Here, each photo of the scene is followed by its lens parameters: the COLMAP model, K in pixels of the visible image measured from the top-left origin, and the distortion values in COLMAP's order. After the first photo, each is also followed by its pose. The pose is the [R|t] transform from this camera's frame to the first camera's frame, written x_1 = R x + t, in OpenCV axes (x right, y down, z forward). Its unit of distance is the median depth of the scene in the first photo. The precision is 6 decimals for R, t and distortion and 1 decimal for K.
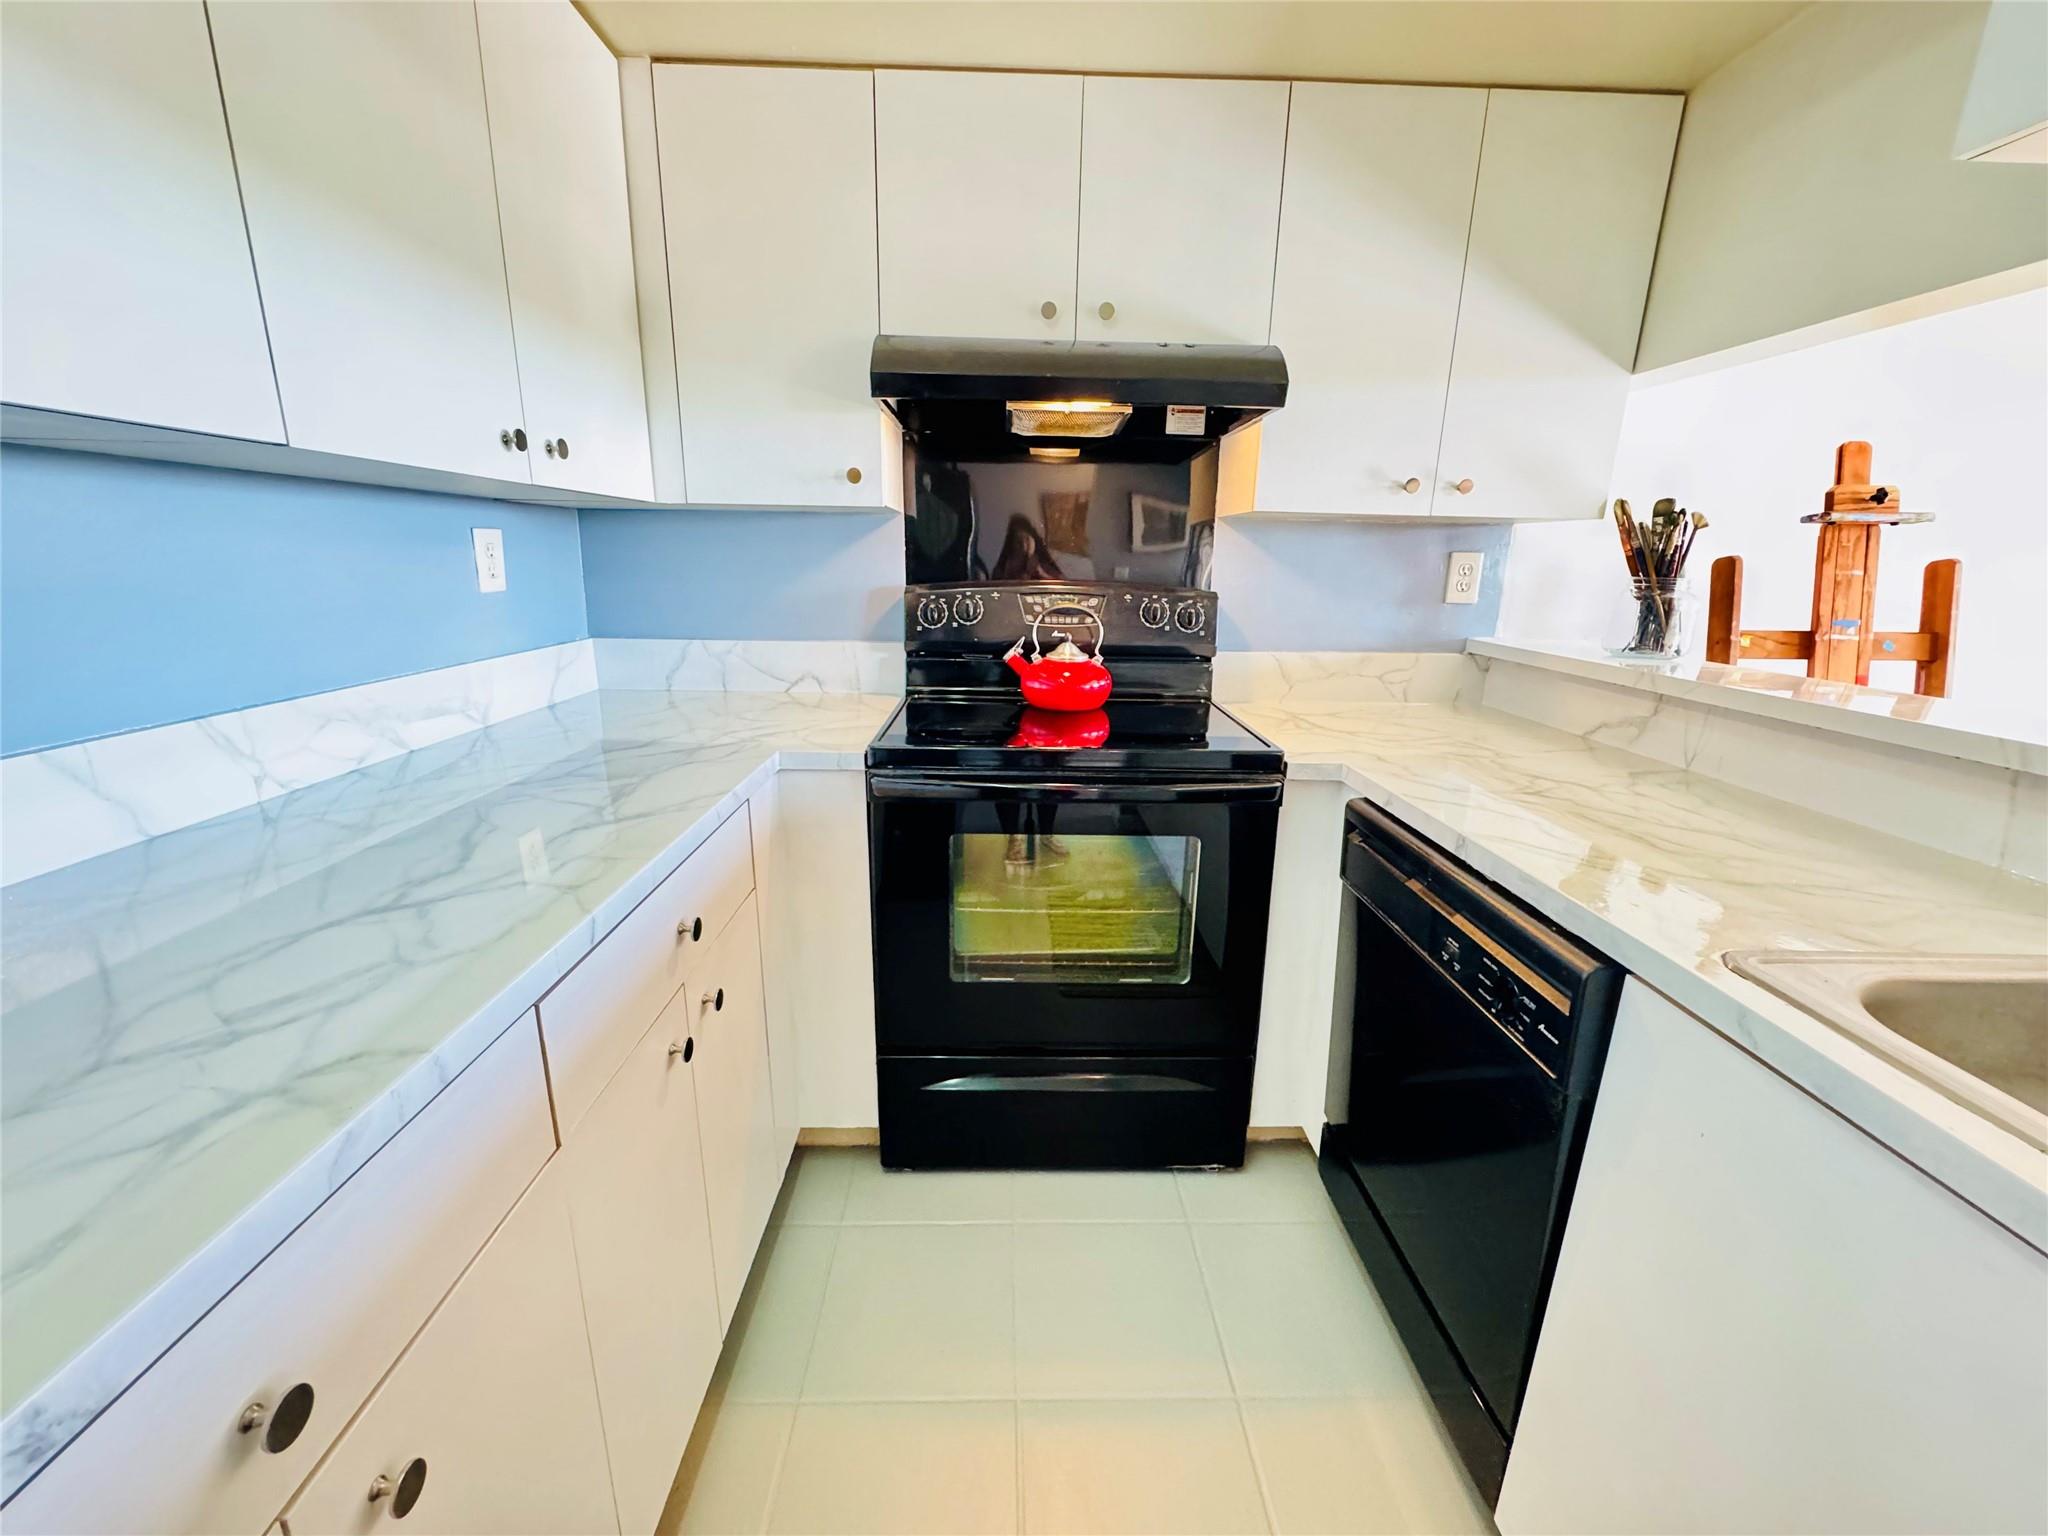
lens RADIAL K [[826.4, 0, 1024.0], [0, 826.4, 768.0], [0, 0, 1]] dist [-0.000427, -0.000191]
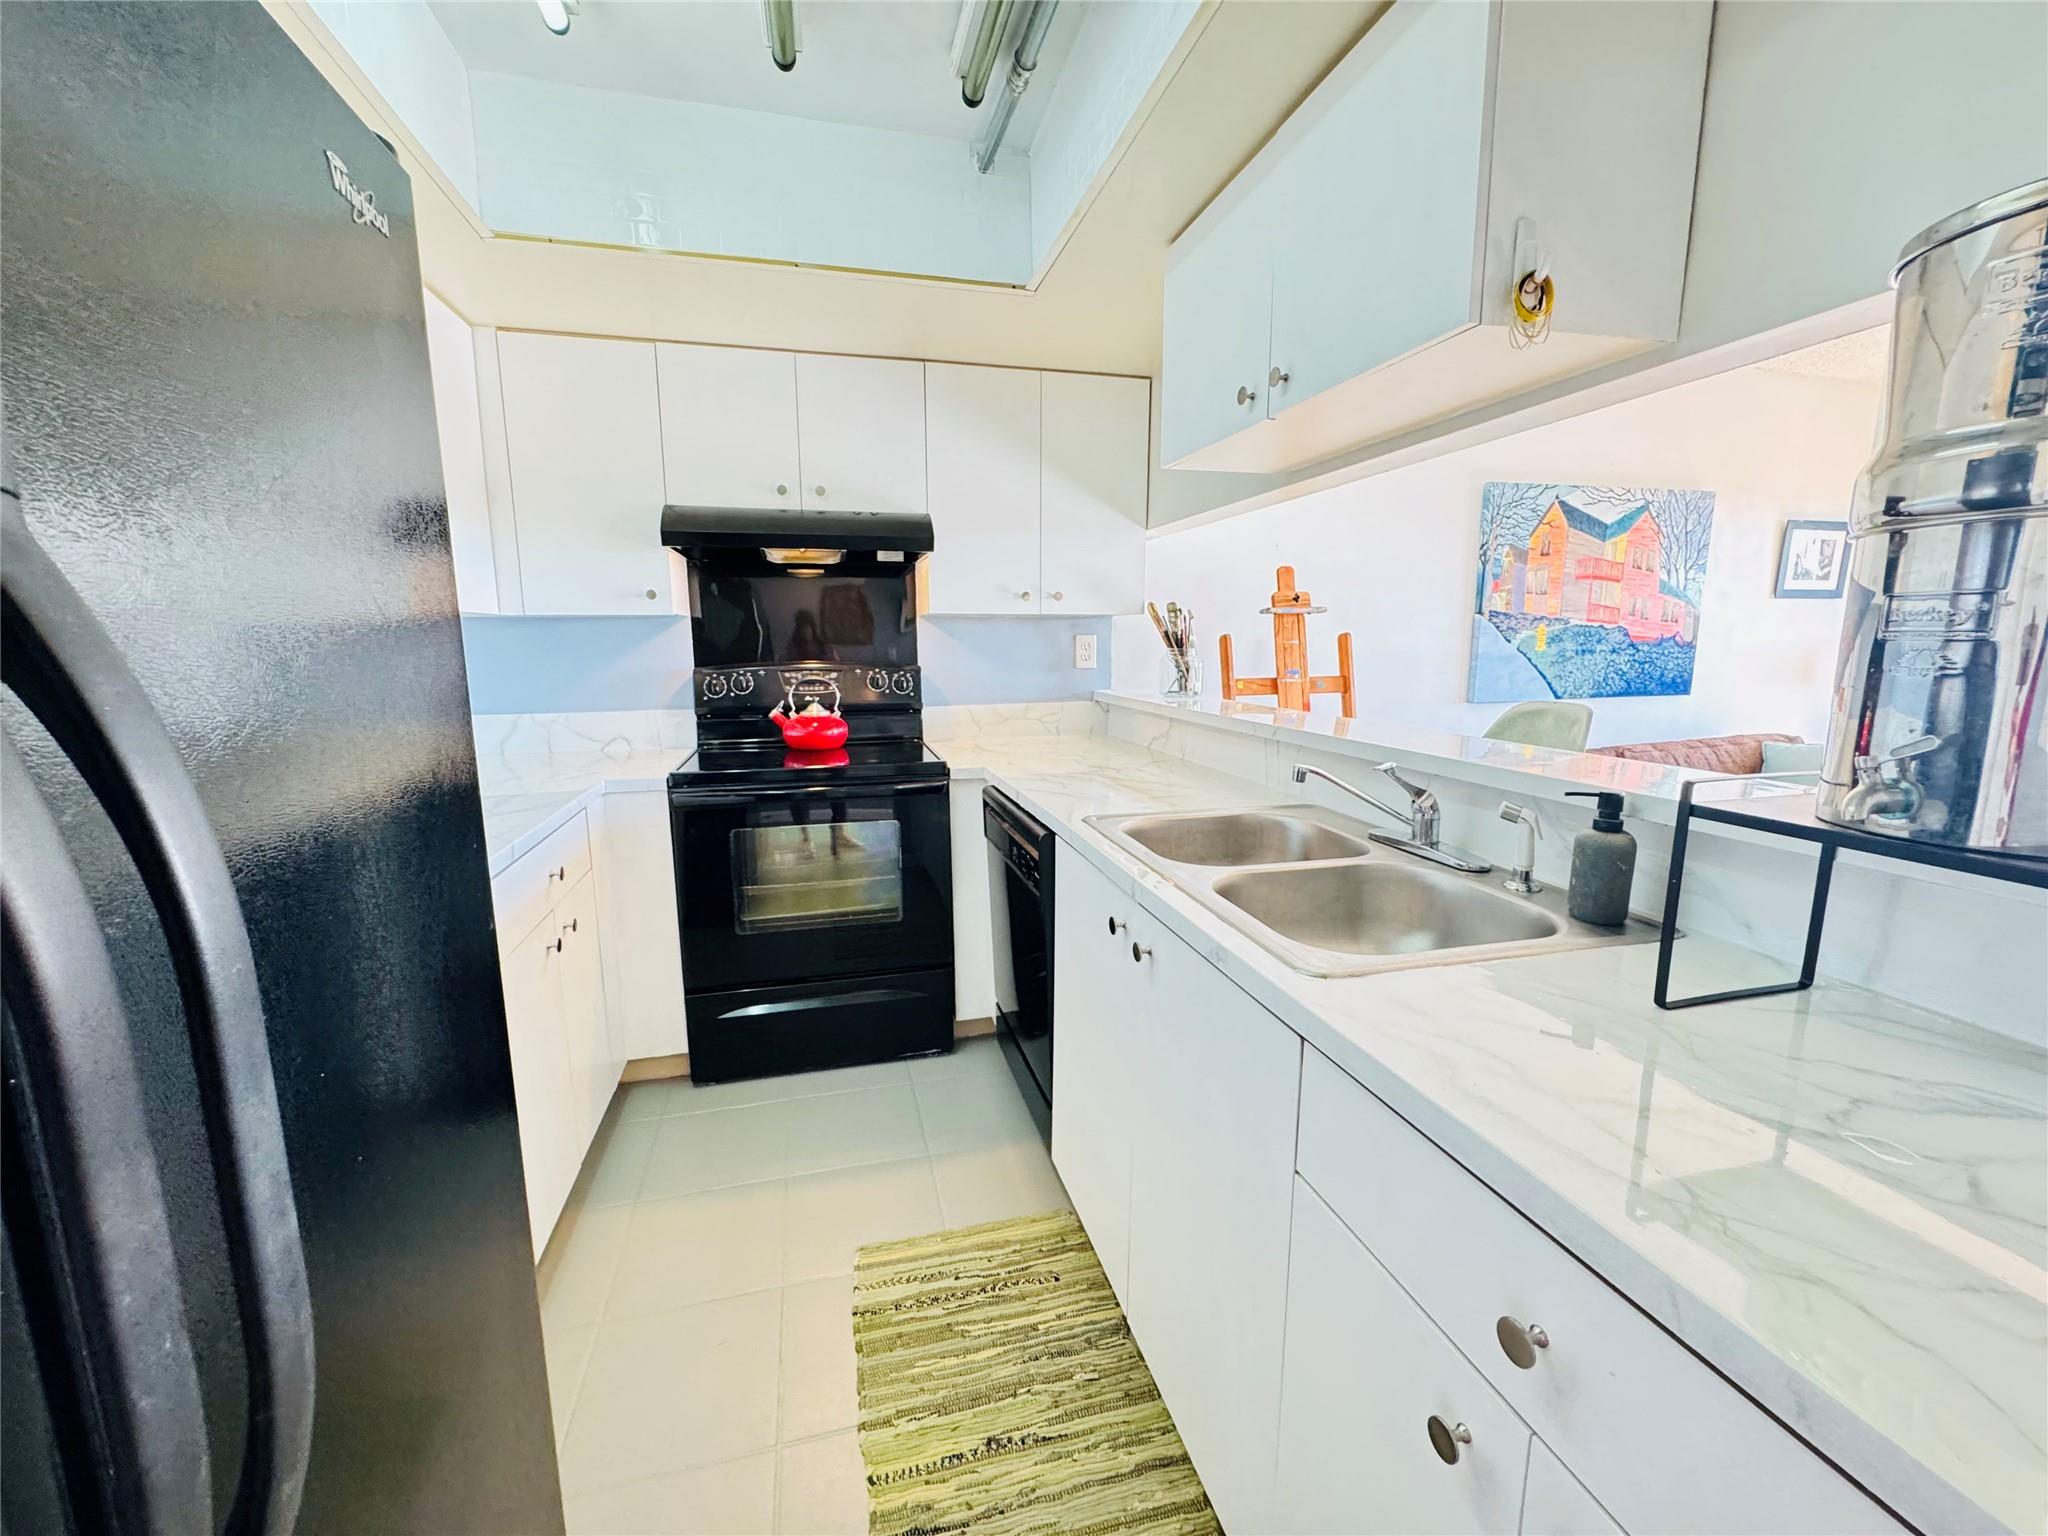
lens RADIAL K [[826.4, 0, 1024.0], [0, 826.4, 768.0], [0, 0, 1]] dist [-0.000427, -0.000191]
pose [[0.974357, -0.057659, 0.217494, 0.091599], [0.078419, 0.993024, -0.088052, 0.119231], [-0.210900, 0.102850, 0.972082, -0.478976]]
